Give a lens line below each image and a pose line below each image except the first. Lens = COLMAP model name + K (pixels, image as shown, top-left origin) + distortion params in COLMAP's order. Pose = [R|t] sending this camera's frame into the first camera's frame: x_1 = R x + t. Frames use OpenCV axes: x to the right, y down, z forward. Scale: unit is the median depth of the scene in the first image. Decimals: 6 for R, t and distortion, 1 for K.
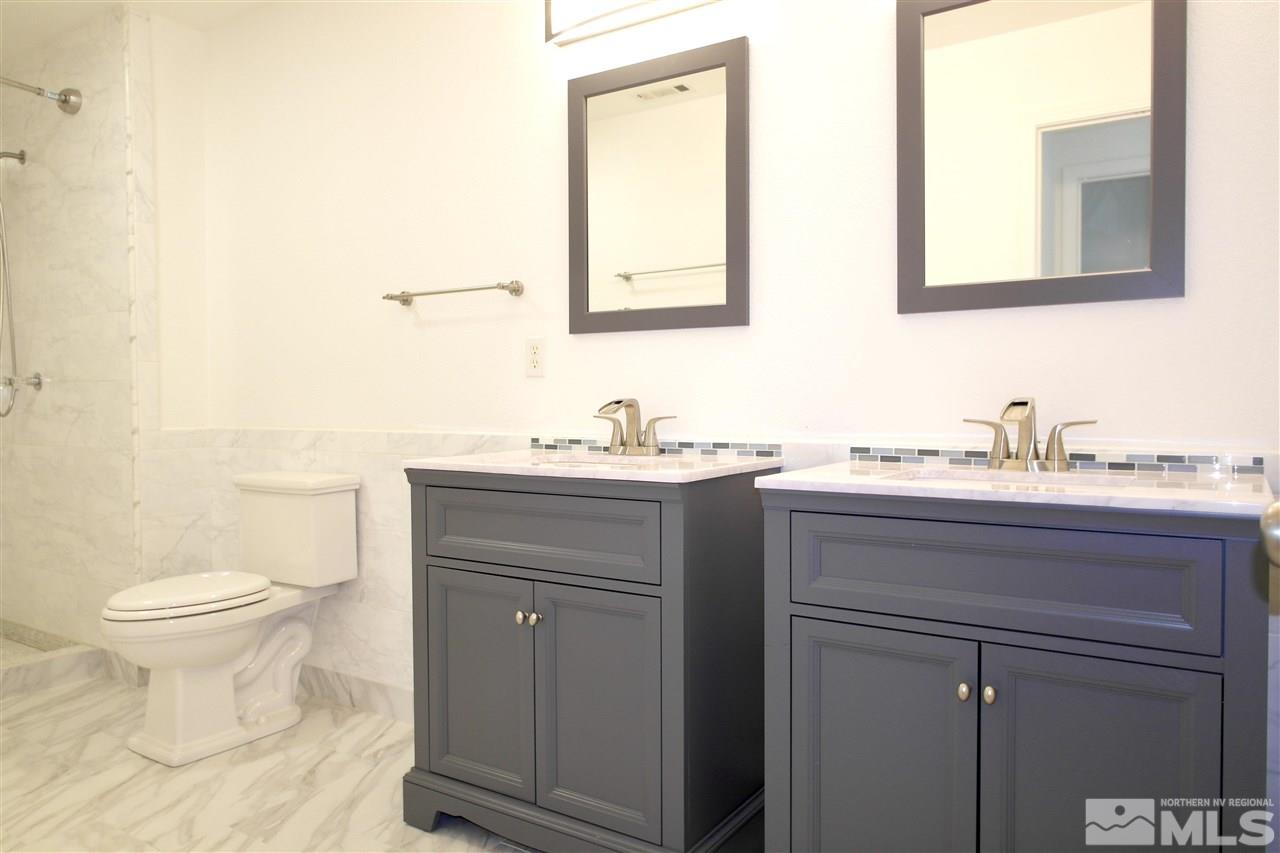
lens RADIAL K [[896.2, 0, 640.2], [0, 896.2, 421.8], [0, 0, 1]] dist [-0.012030, 0.012607]
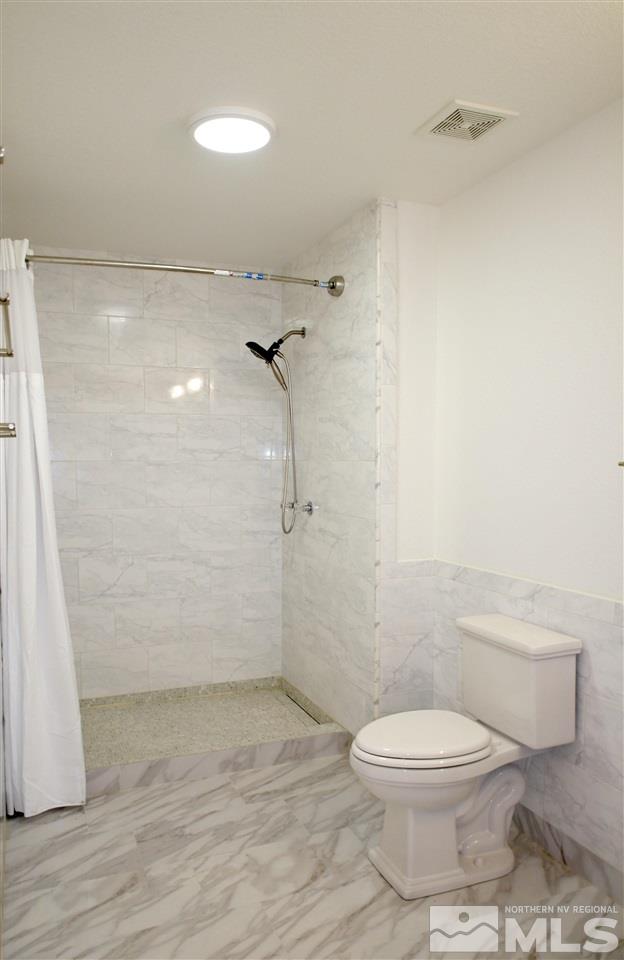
lens RADIAL K [[707.2, 0, 285.4], [0, 707.2, 500.8], [0, 0, 1]] dist [-0.006736, 0.012690]
pose [[0.808673, 0.040877, -0.586836, -0.152641], [-0.017865, 0.998829, 0.044957, -0.144354], [0.587987, -0.025872, 0.808457, 0.225277]]
